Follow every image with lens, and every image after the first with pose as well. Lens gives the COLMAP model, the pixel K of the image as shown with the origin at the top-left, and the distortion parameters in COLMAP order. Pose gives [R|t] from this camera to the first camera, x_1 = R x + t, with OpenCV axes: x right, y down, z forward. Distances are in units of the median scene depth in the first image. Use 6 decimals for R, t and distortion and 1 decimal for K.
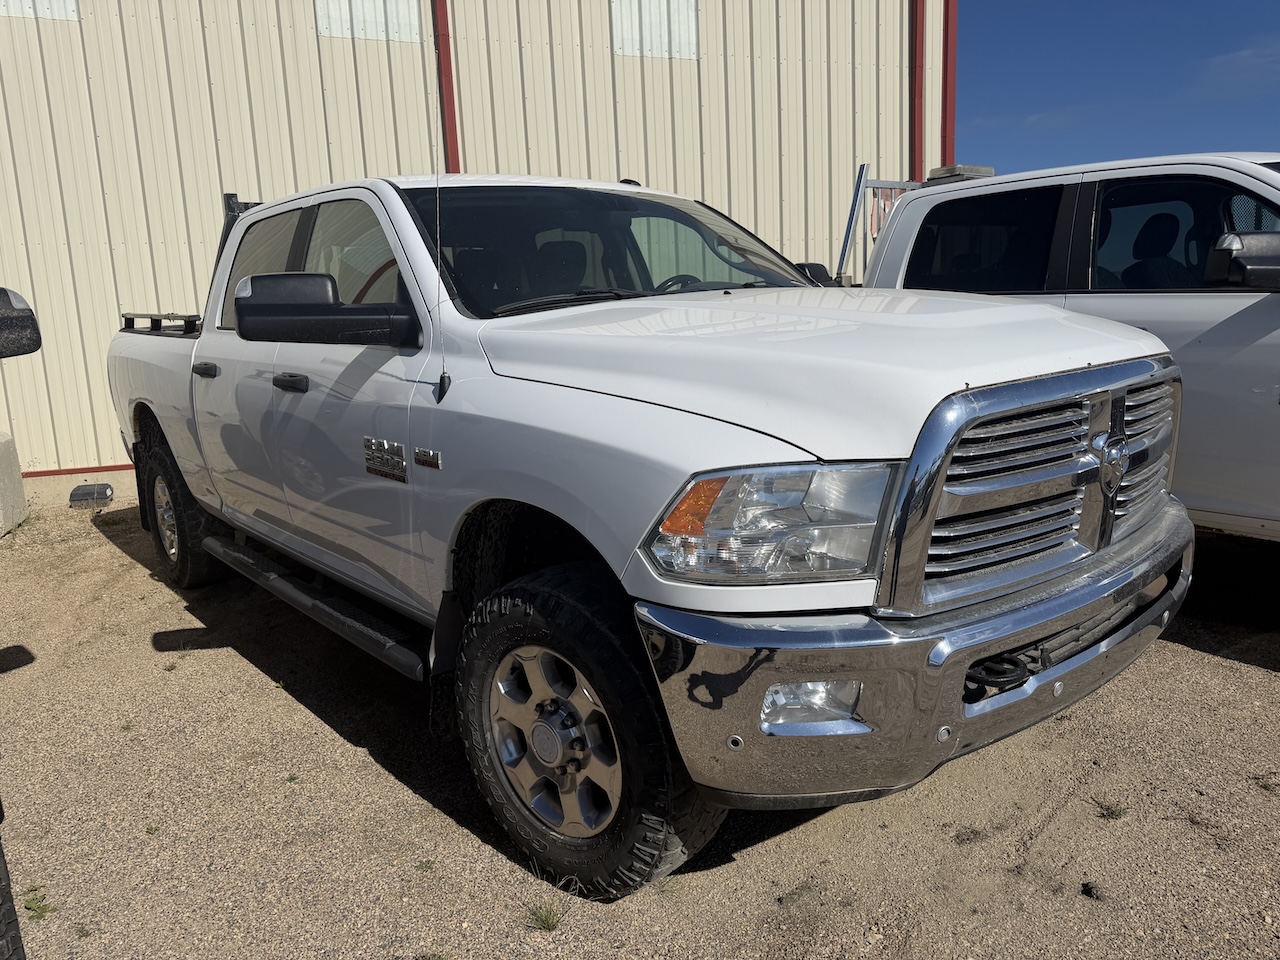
lens RADIAL K [[897.4, 0, 640.0], [0, 897.4, 480.0], [0, 0, 1]] dist [0.002572, -0.000700]
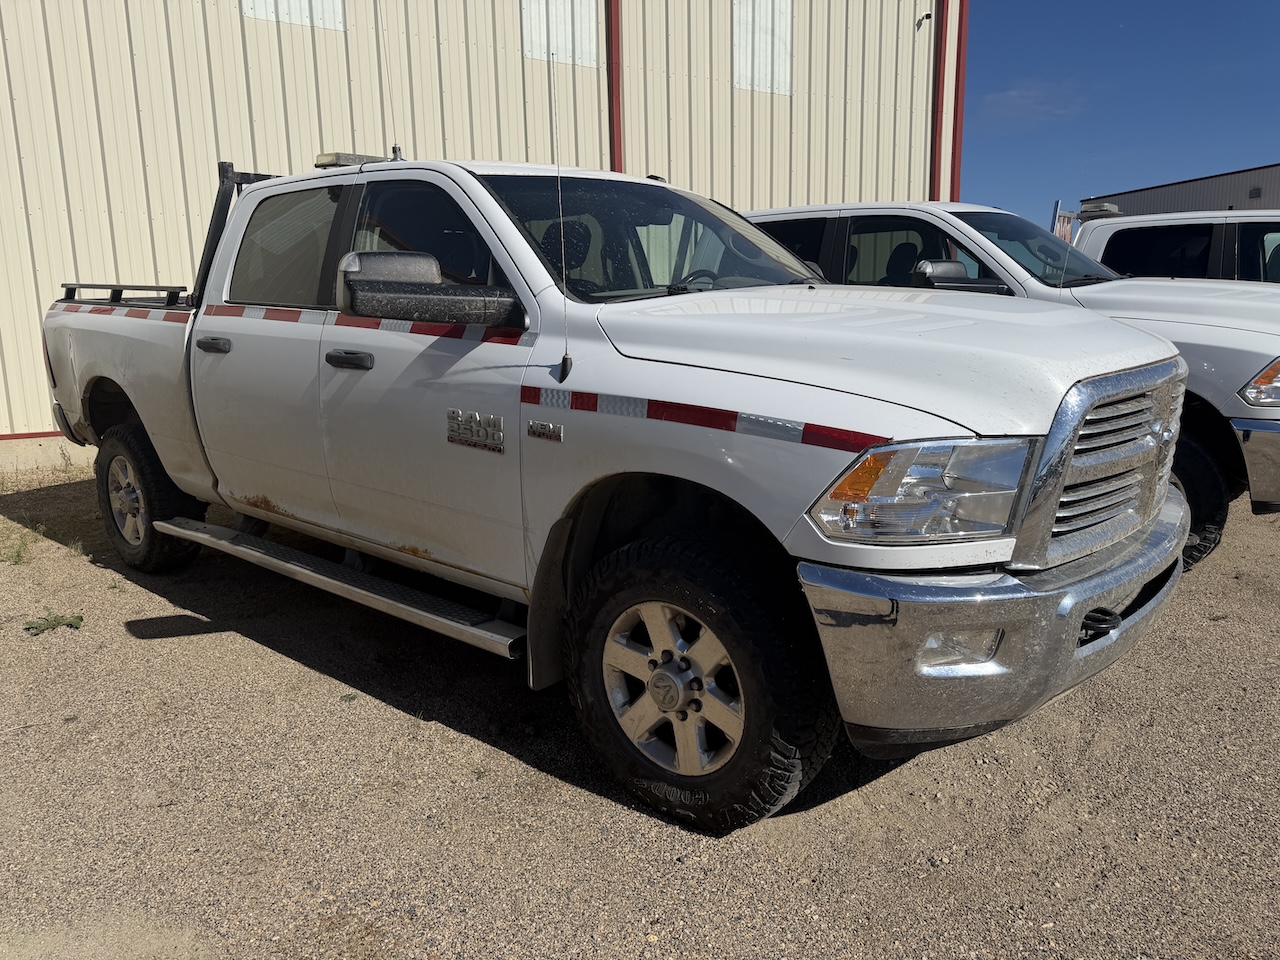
lens RADIAL K [[897.4, 0, 640.0], [0, 897.4, 480.0], [0, 0, 1]] dist [0.002572, -0.000700]
pose [[0.985482, 0.004059, 0.169730, -0.293942], [-0.005408, 0.999957, 0.007488, 0.020129], [-0.169692, -0.008298, 0.985462, -0.051905]]
